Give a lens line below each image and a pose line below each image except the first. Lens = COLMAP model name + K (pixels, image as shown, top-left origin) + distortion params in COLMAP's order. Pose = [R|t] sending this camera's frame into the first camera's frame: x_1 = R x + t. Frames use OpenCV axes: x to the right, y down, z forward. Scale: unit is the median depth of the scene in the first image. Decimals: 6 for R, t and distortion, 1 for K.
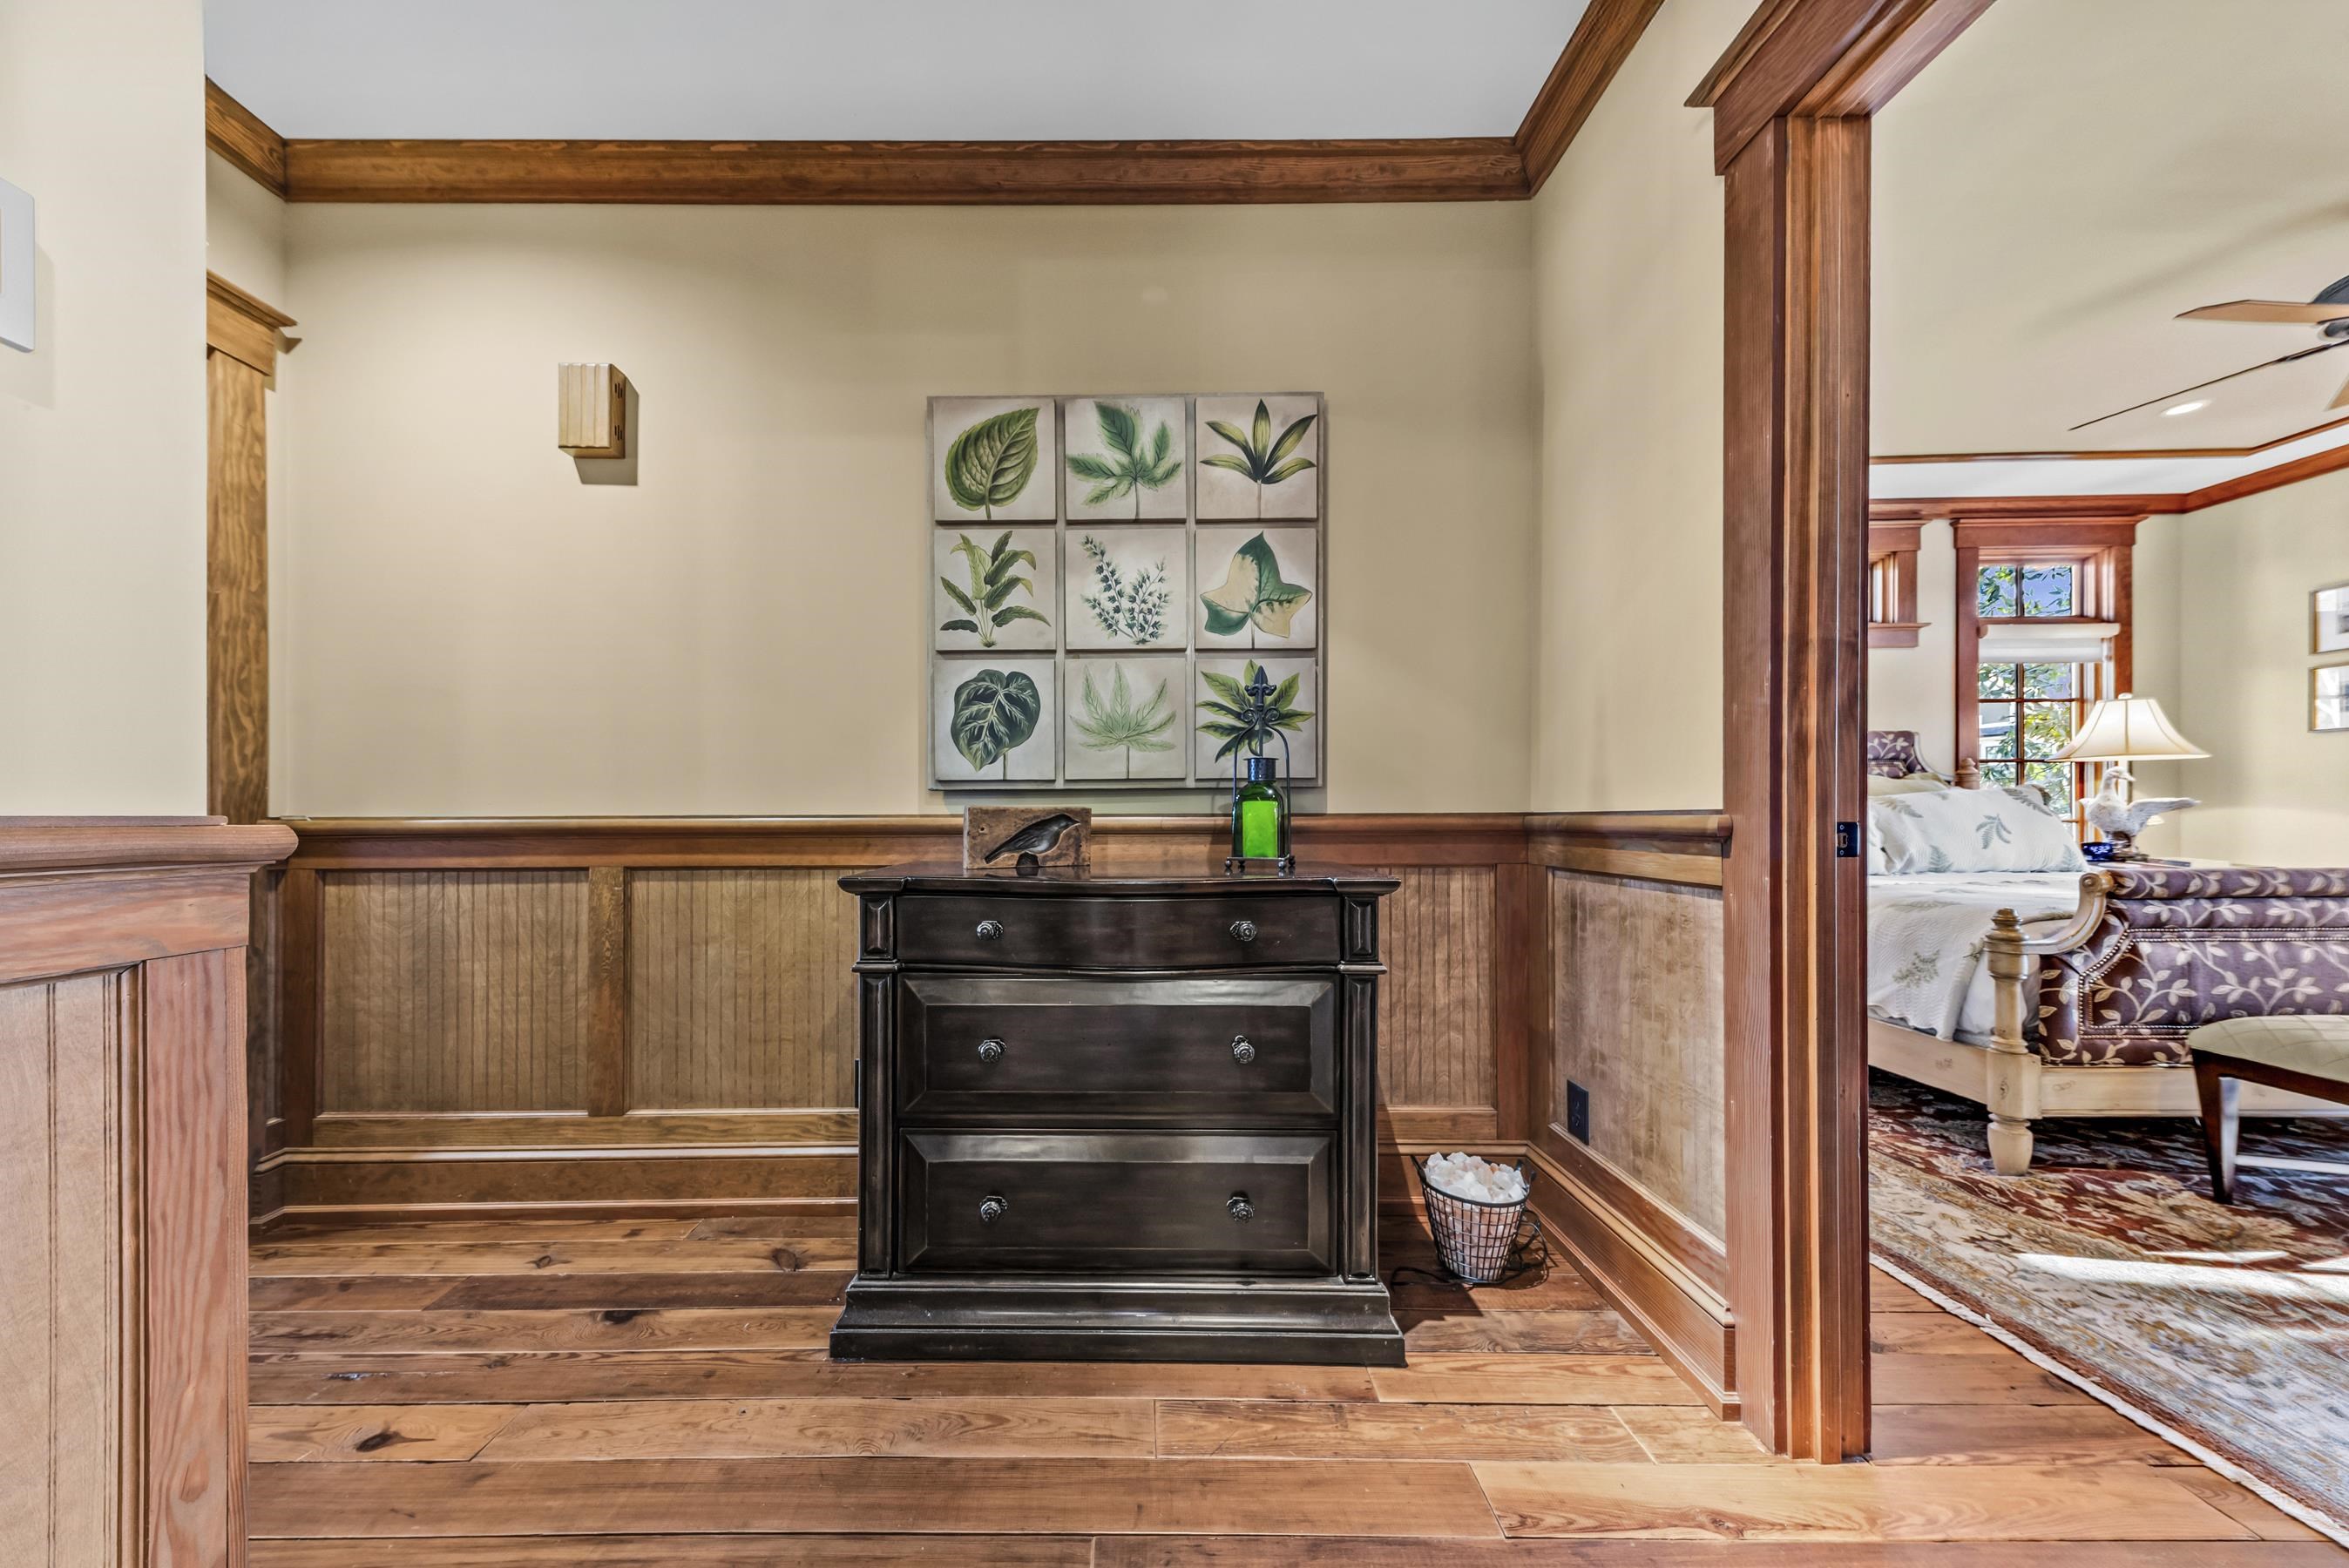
lens RADIAL K [[789.7, 0, 1152.3], [0, 789.7, 818.1], [0, 0, 1]] dist [-0.004542, 0.000154]
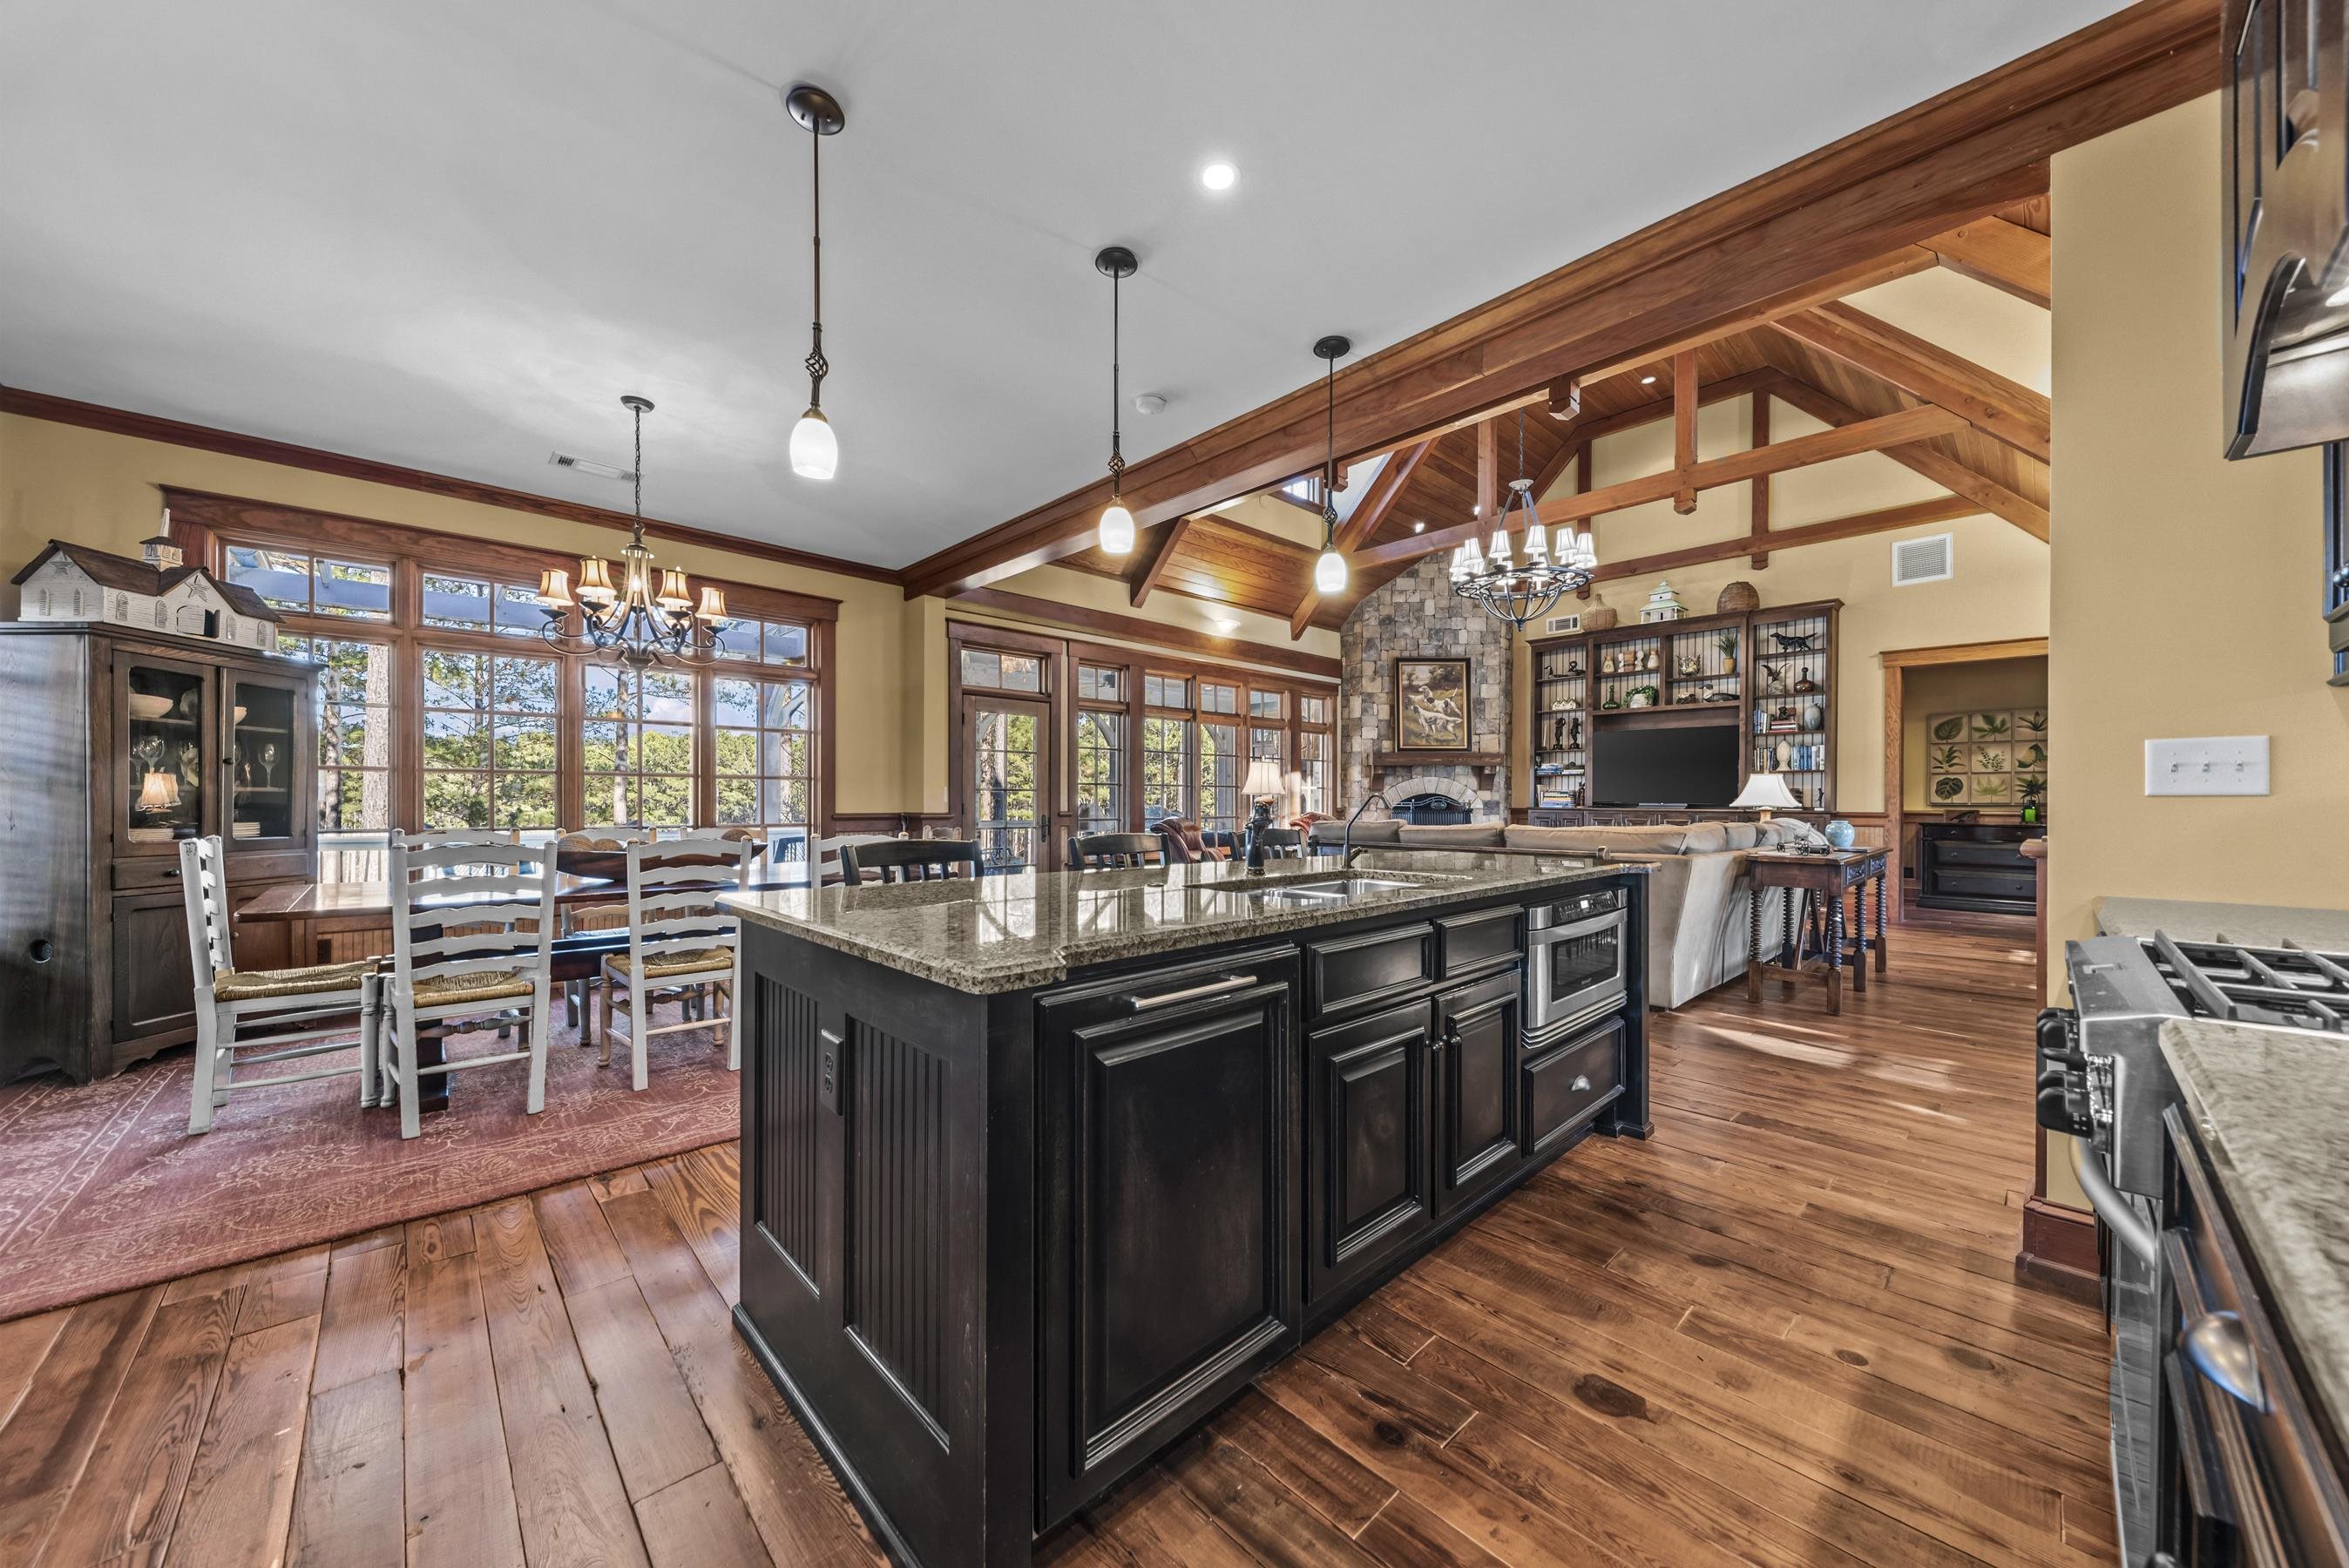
lens RADIAL K [[820.6, 0, 1184.8], [0, 820.6, 806.7], [0, 0, 1]] dist [-0.006190, -0.000086]
pose [[0.681384, 0.005222, -0.731907, 0.221000], [-0.003829, 0.999986, 0.003570, -0.027960], [0.731916, 0.000370, 0.681395, -5.098070]]
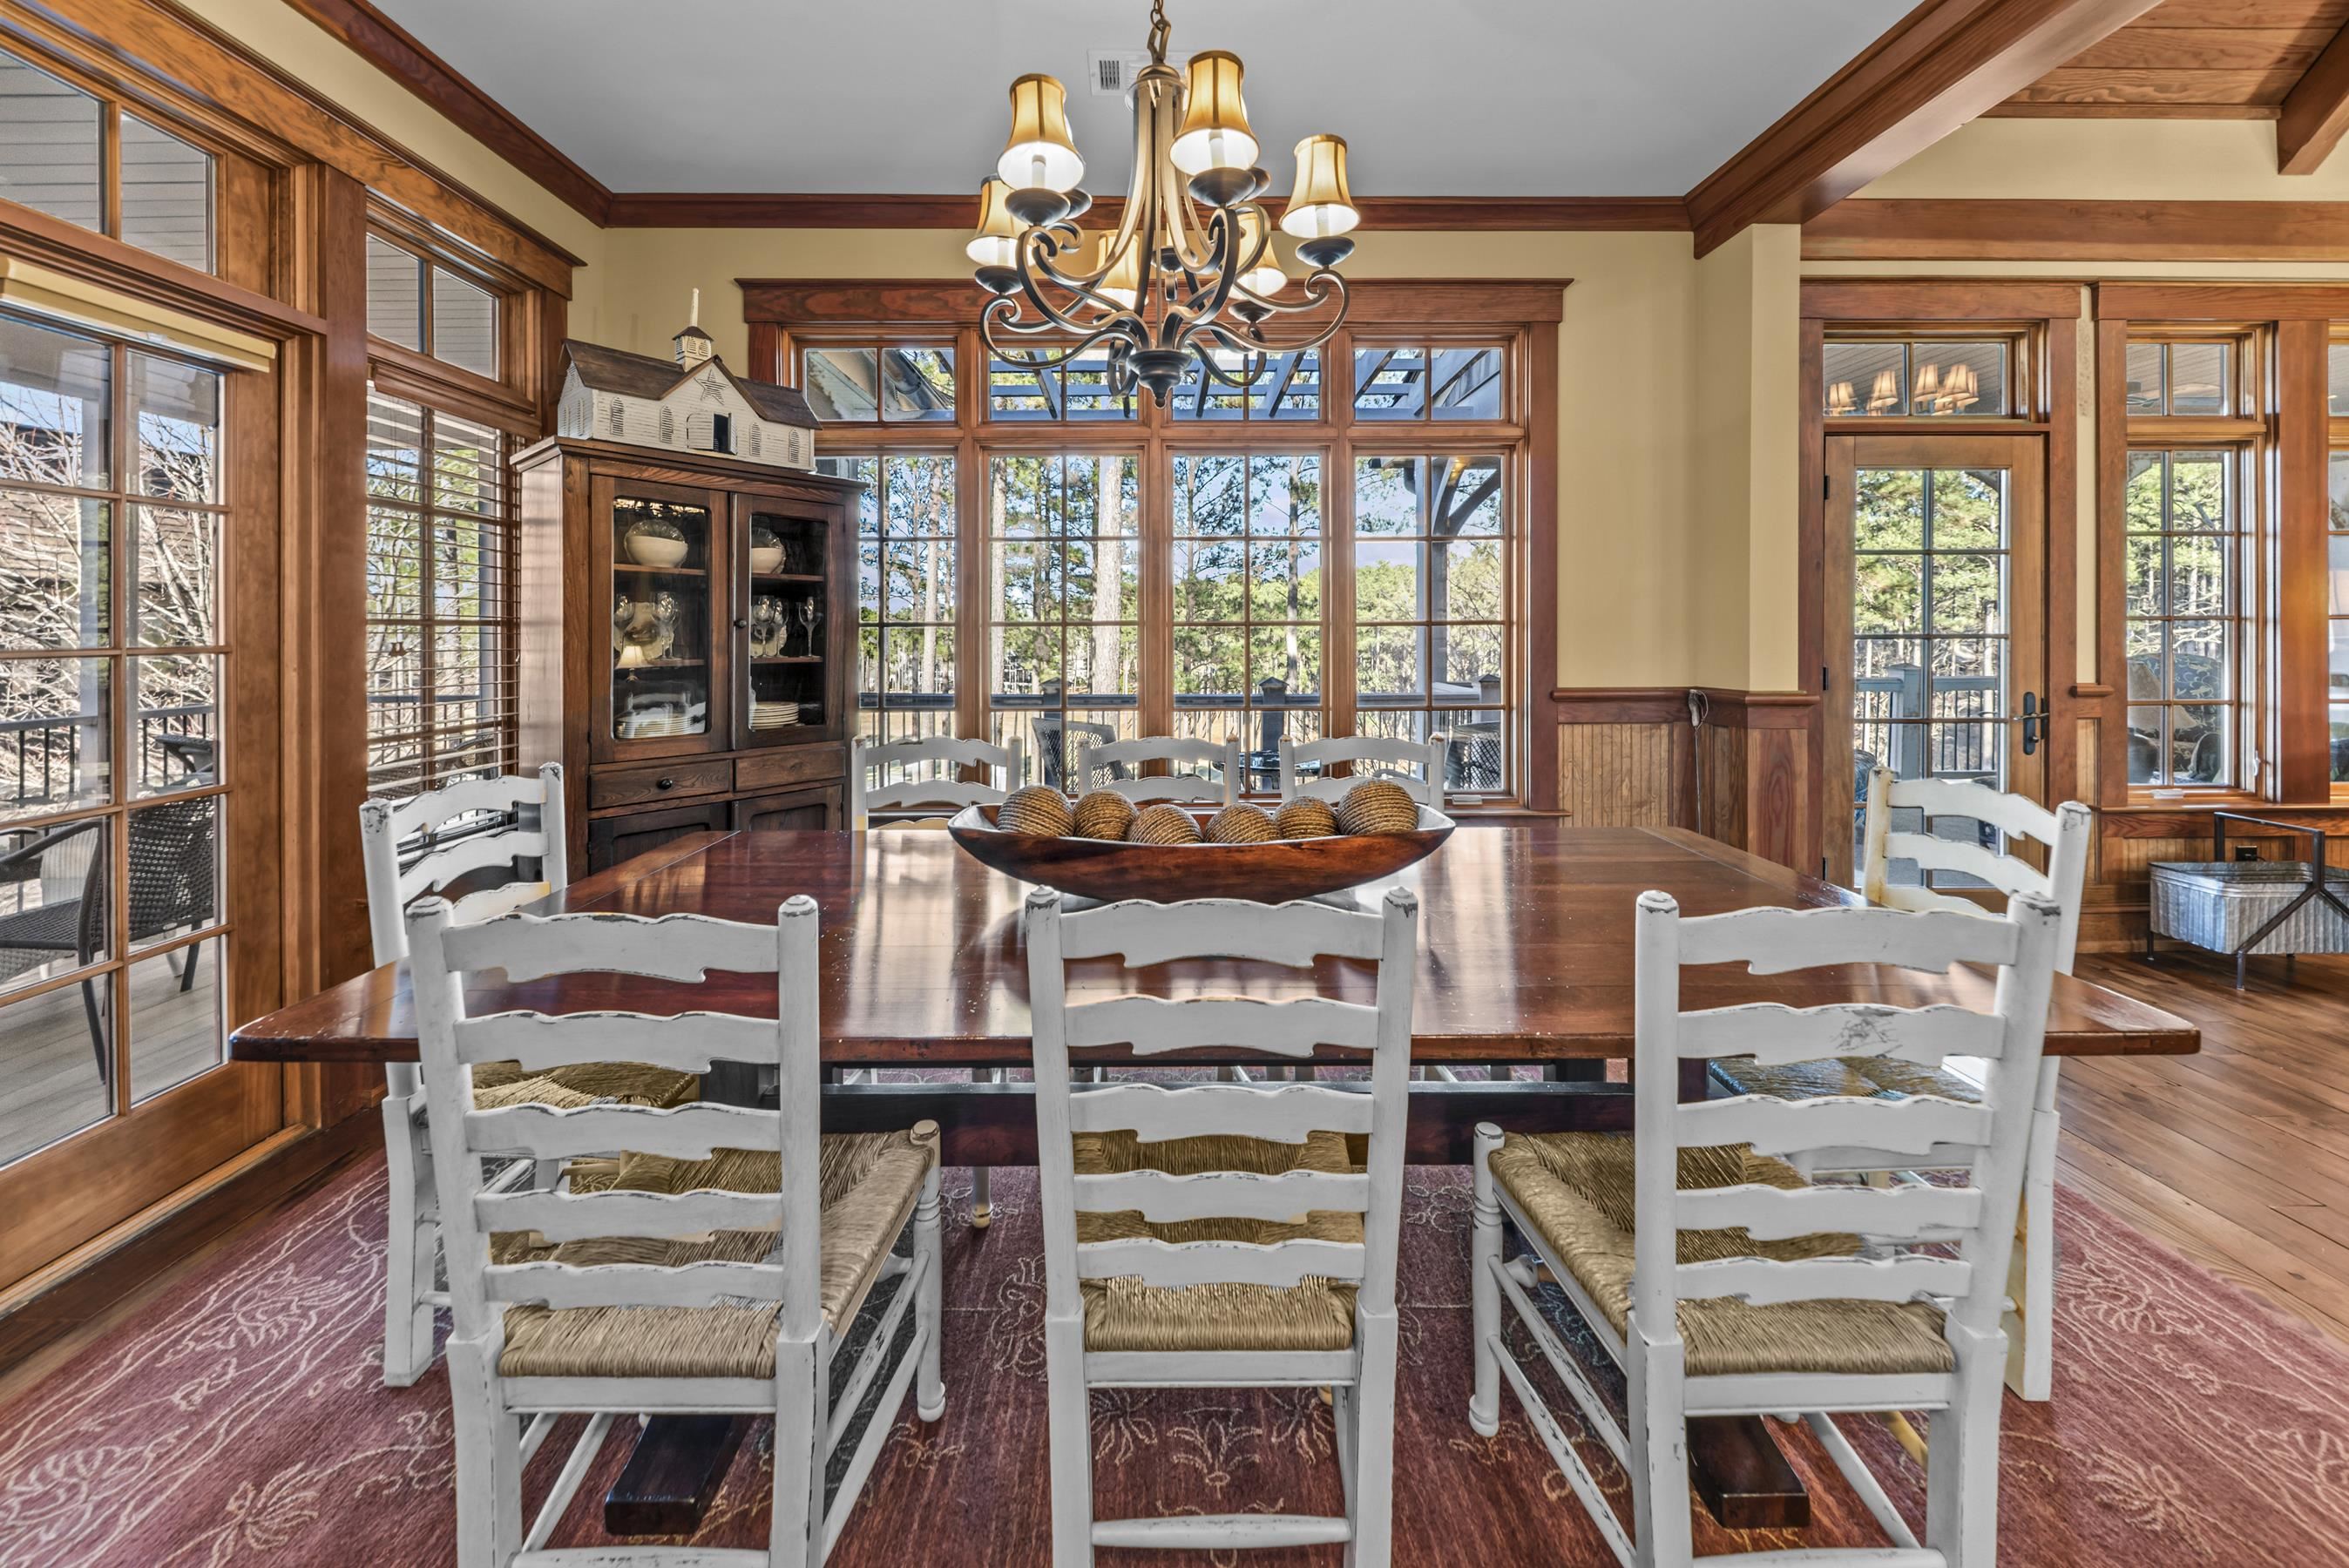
lens RADIAL K [[820.6, 0, 1187.9], [0, 820.6, 635.8], [0, 0, 1]] dist [-0.006190, -0.000086]
pose [[0.001682, 0.011815, -0.999929, -1.279331], [0.001080, 0.999930, 0.011817, -0.110182], [0.999998, -0.001100, 0.001669, -4.700543]]
